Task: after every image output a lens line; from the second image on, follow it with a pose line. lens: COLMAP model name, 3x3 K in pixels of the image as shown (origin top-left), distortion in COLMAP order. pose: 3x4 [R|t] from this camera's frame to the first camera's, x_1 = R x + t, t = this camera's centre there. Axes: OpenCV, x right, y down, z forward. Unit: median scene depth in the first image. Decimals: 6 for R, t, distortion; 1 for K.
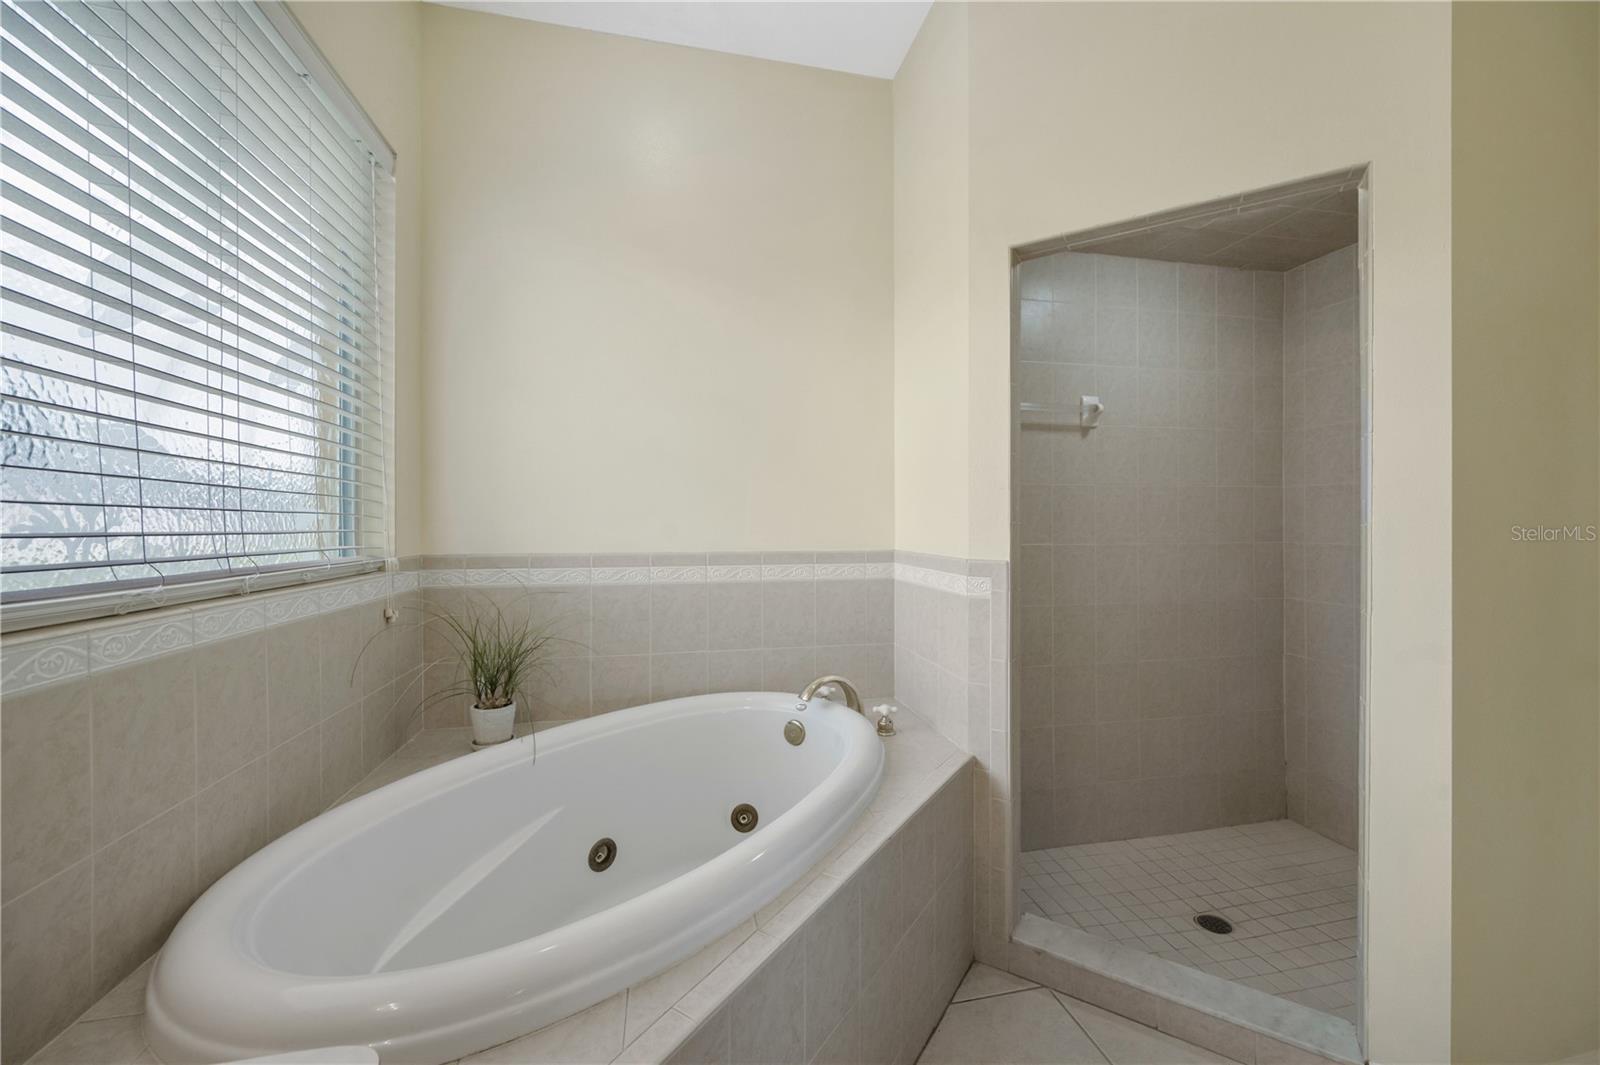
lens RADIAL K [[631.7, 0, 801.5], [0, 631.7, 535.8], [0, 0, 1]] dist [-0.000262, -0.001117]
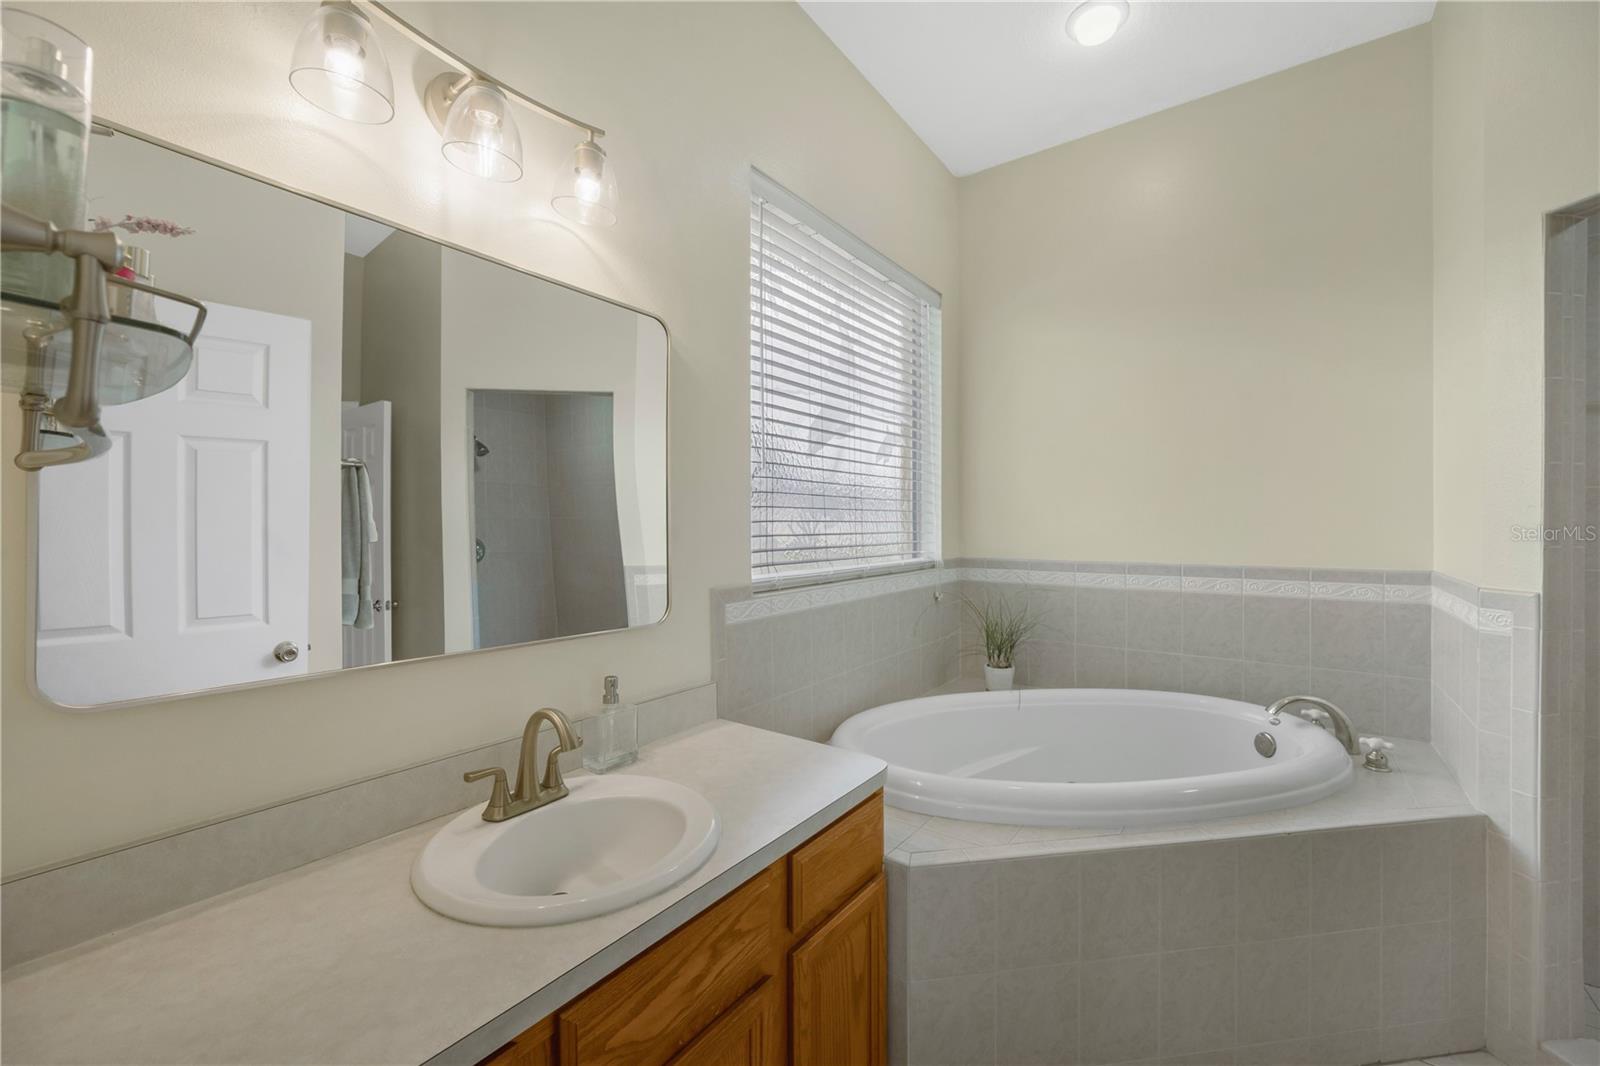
lens RADIAL K [[631.7, 0, 801.5], [0, 631.7, 536.3], [0, 0, 1]] dist [-0.000262, -0.001117]
pose [[0.652536, 0.012803, -0.757650, 0.286895], [-0.008418, 0.999918, 0.009647, -0.032091], [0.757711, 0.000083, 0.652590, -0.255475]]
